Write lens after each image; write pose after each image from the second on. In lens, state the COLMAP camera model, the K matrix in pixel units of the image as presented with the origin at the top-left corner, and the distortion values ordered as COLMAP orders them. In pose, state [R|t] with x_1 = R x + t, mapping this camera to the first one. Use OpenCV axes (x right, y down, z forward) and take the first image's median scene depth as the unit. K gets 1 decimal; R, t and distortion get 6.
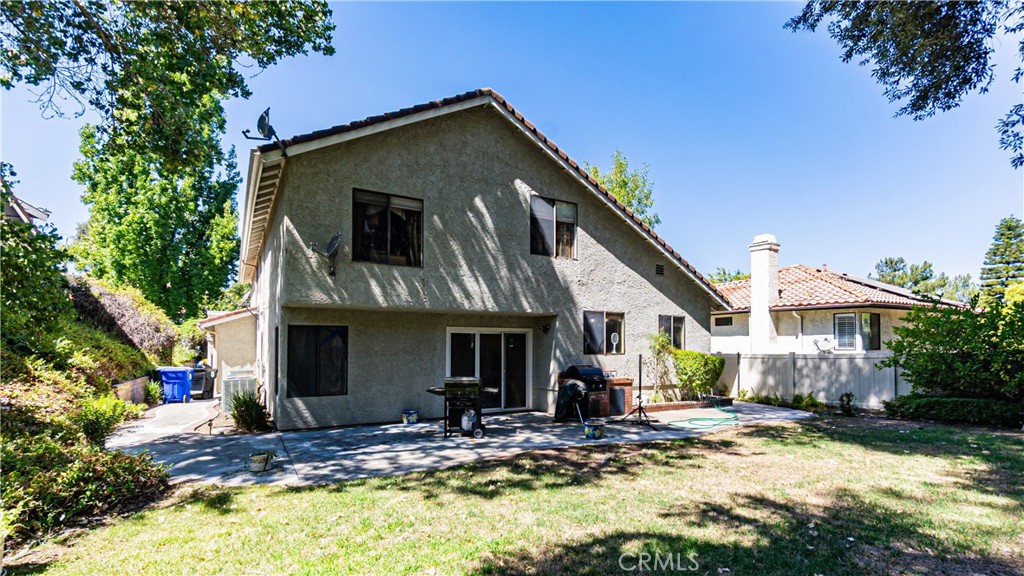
lens RADIAL K [[460.4, 0, 509.5], [0, 460.4, 331.5], [0, 0, 1]] dist [-0.008109, -0.001249]
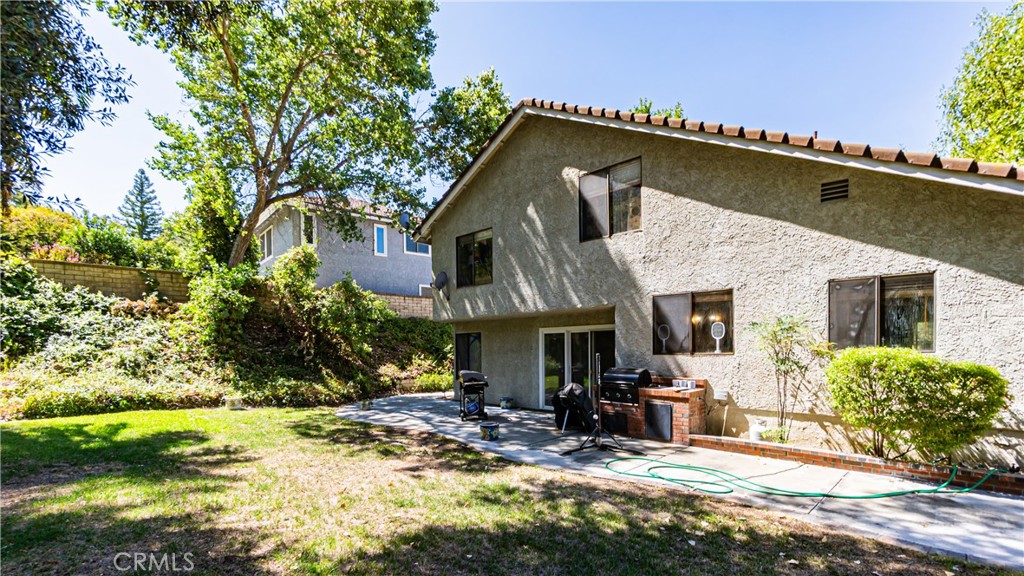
lens RADIAL K [[460.4, 0, 506.0], [0, 460.4, 353.1], [0, 0, 1]] dist [-0.008109, -0.001249]
pose [[0.253511, 0.003490, -0.967326, 0.923704], [0.038384, 0.999170, 0.013664, 0.031140], [0.966571, -0.040594, 0.253166, 0.650280]]
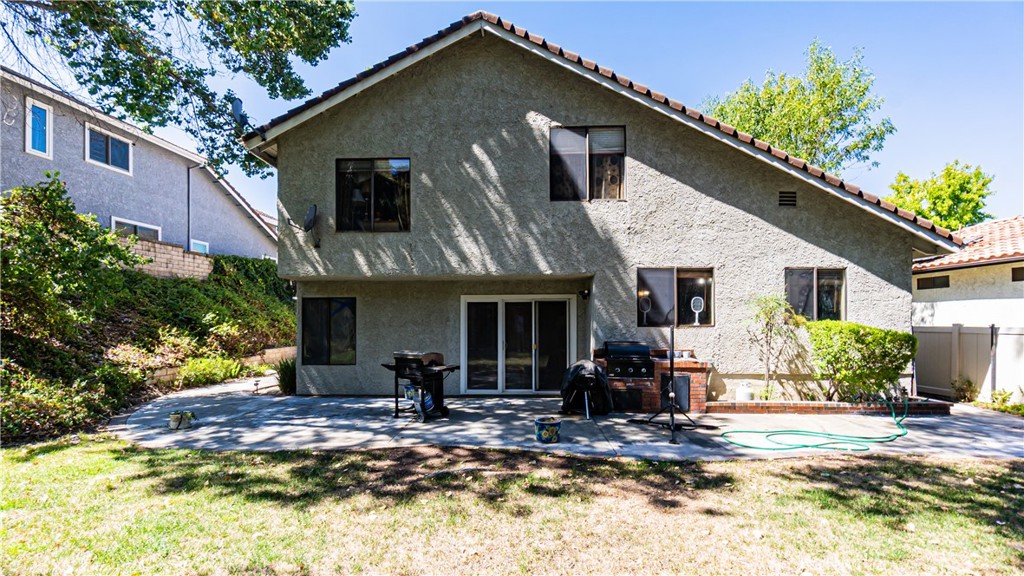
lens RADIAL K [[460.4, 0, 507.8], [0, 460.4, 313.6], [0, 0, 1]] dist [-0.008109, -0.001249]
pose [[0.847920, -0.010894, -0.530012, 0.423811], [0.021111, 0.999690, 0.013226, 0.015736], [0.529703, -0.022404, 0.847887, 0.288716]]
